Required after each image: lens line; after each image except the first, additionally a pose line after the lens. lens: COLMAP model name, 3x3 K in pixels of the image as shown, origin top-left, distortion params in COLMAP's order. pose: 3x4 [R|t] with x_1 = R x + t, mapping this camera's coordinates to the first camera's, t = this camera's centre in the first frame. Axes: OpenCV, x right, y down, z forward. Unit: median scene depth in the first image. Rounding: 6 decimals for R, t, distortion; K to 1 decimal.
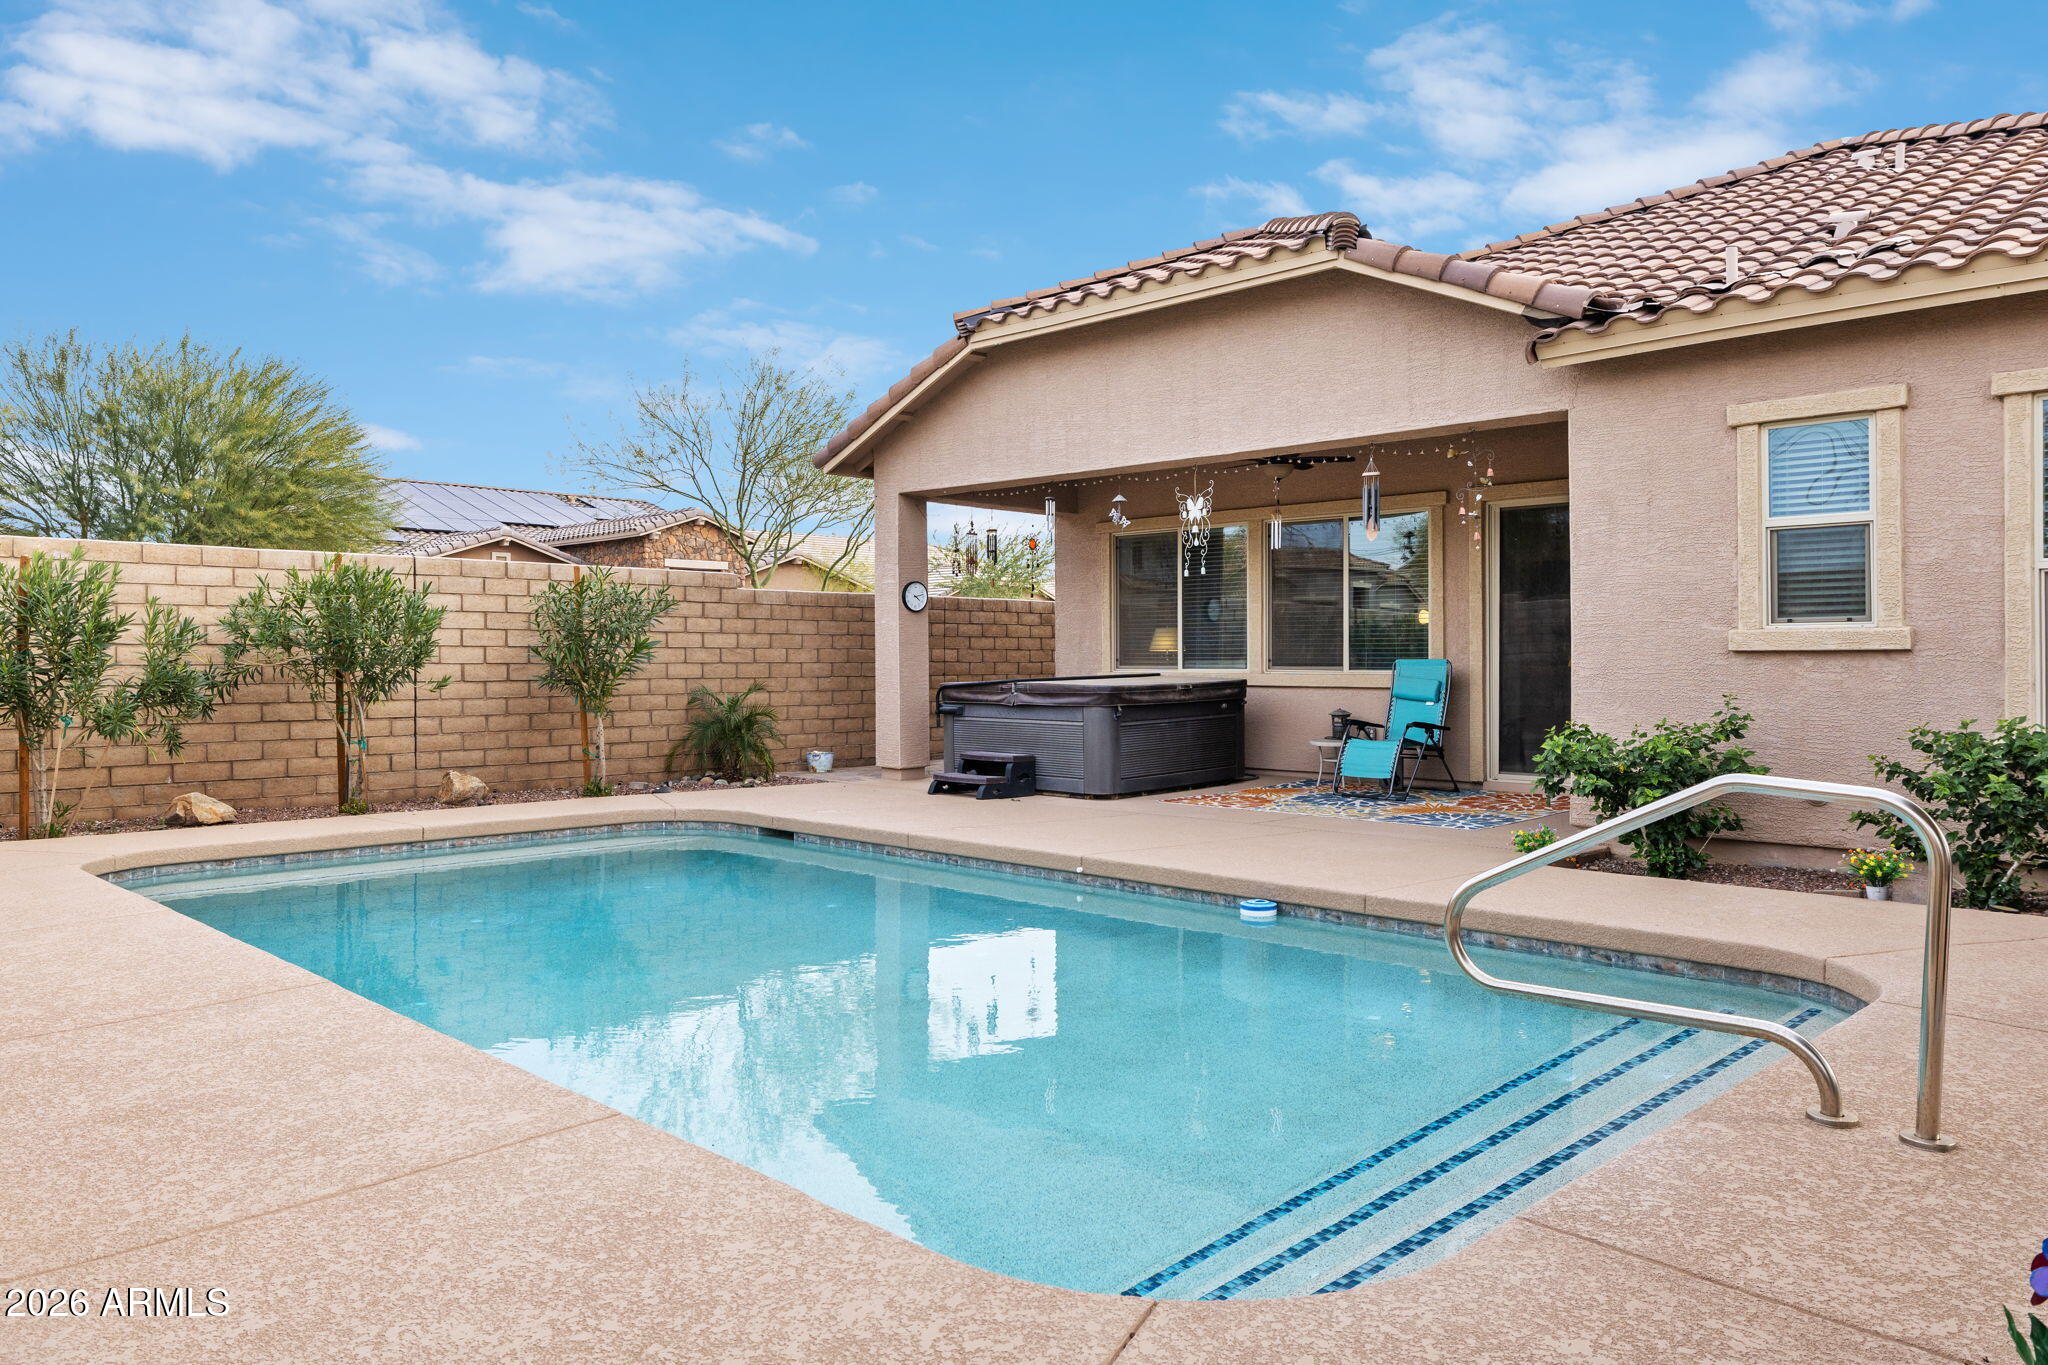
lens RADIAL K [[1382.3, 0, 1024.0], [0, 1382.3, 682.5], [0, 0, 1]] dist [0.000712, 0.000535]
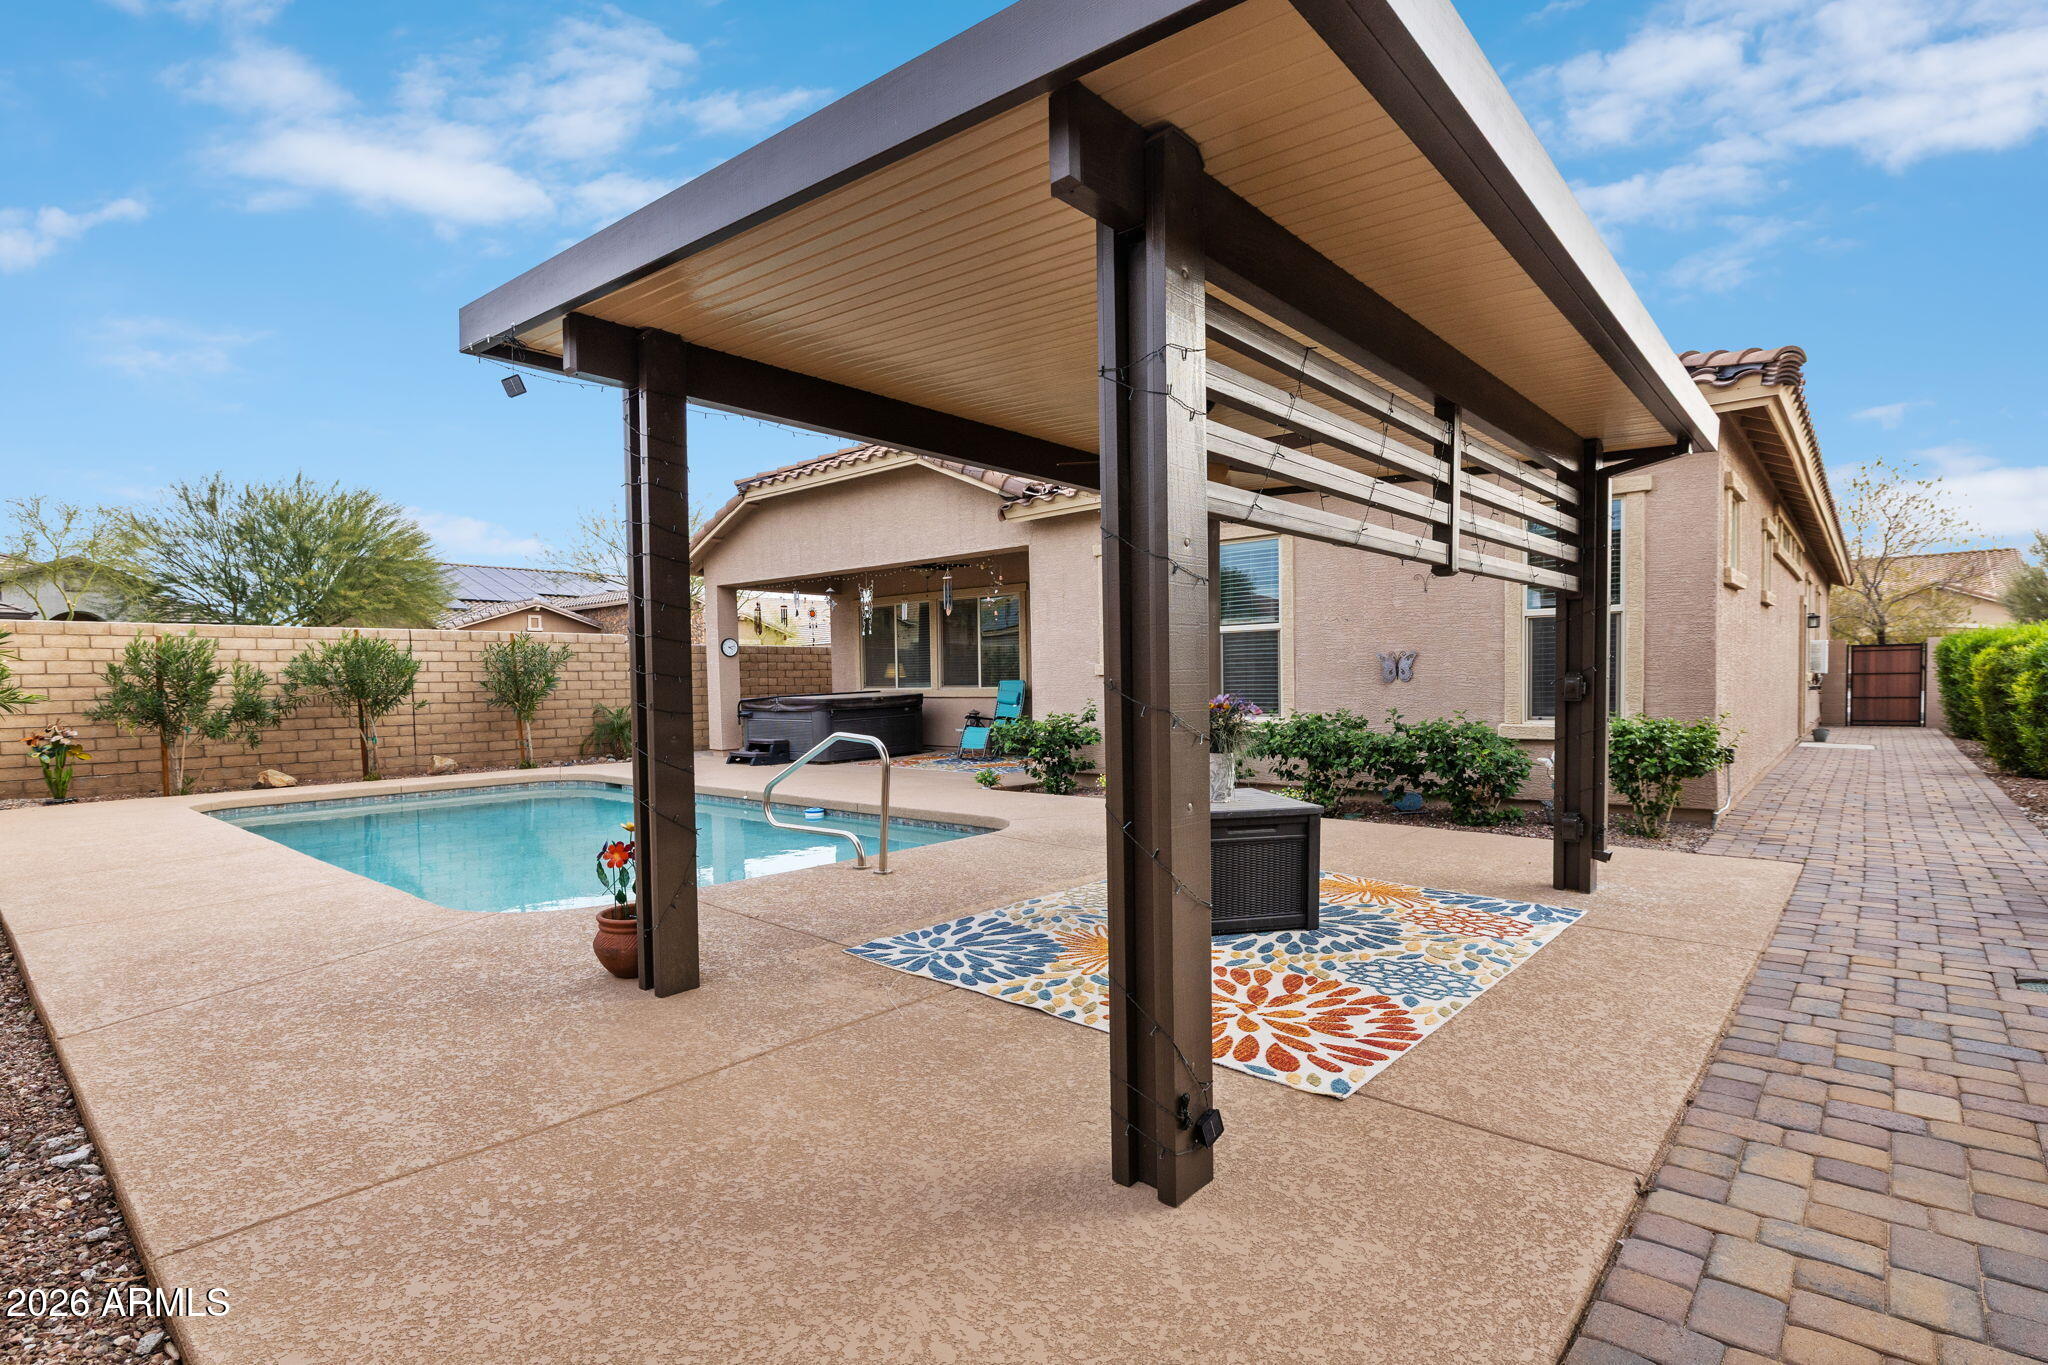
lens RADIAL K [[979.8, 0, 1014.7], [0, 979.8, 730.1], [0, 0, 1]] dist [0.001404, 0.000557]
pose [[0.998432, -0.019293, 0.052553, 0.225799], [0.017418, 0.999203, 0.035907, 0.001579], [-0.053204, -0.034936, 0.997972, -0.232614]]
